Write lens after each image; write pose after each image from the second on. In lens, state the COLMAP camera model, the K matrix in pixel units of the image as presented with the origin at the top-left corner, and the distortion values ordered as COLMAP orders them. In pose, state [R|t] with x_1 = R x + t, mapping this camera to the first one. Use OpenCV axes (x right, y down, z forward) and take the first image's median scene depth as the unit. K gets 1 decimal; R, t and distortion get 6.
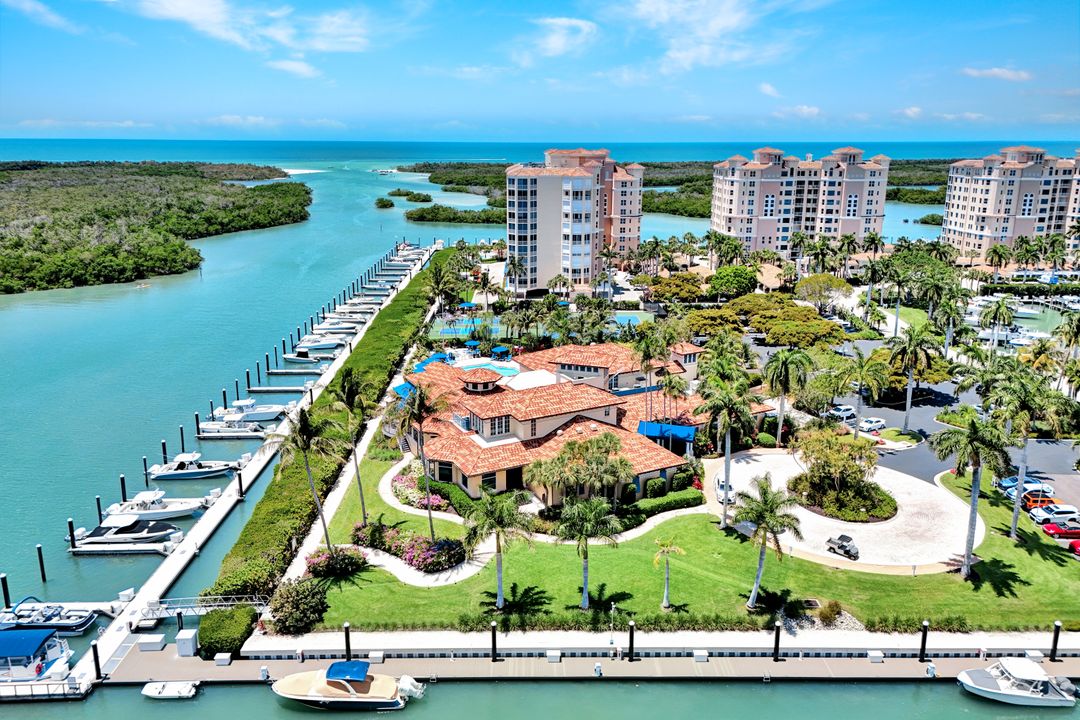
lens RADIAL K [[861.2, 0, 540.0], [0, 861.2, 360.0], [0, 0, 1]] dist [0.028639, -0.009448]
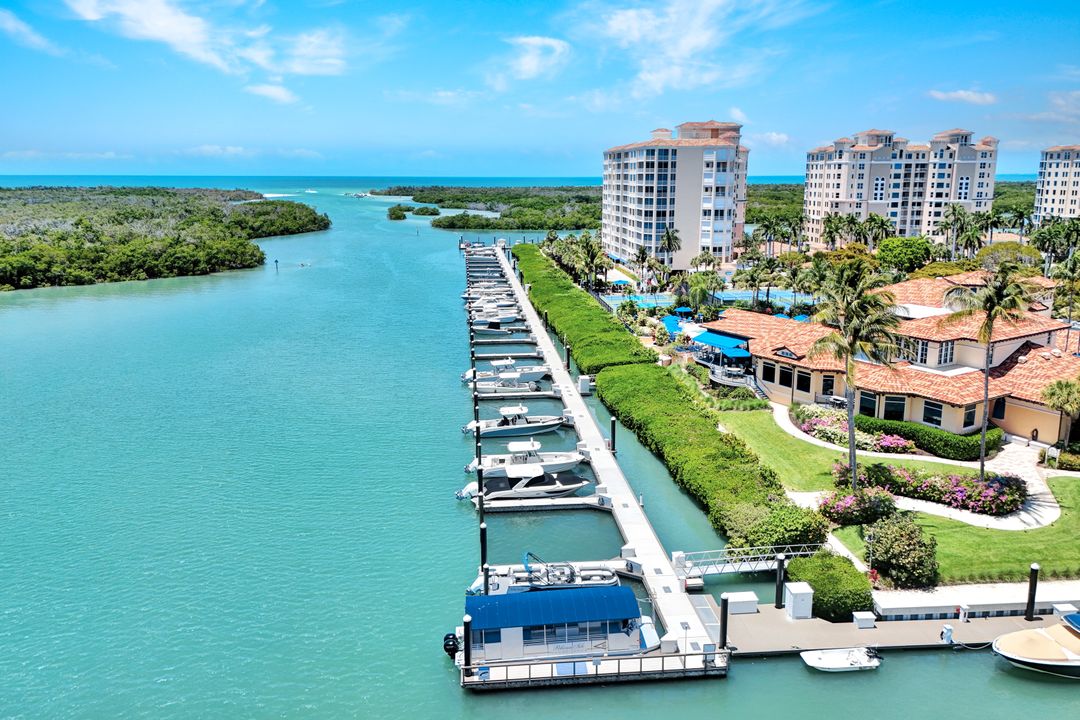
lens RADIAL K [[861.2, 0, 540.0], [0, 861.2, 360.0], [0, 0, 1]] dist [0.028639, -0.009448]
pose [[0.998185, -0.017062, 0.057757, -0.168357], [0.019099, 0.999208, -0.034906, 0.036967], [-0.057115, 0.035946, 0.997720, 0.071662]]
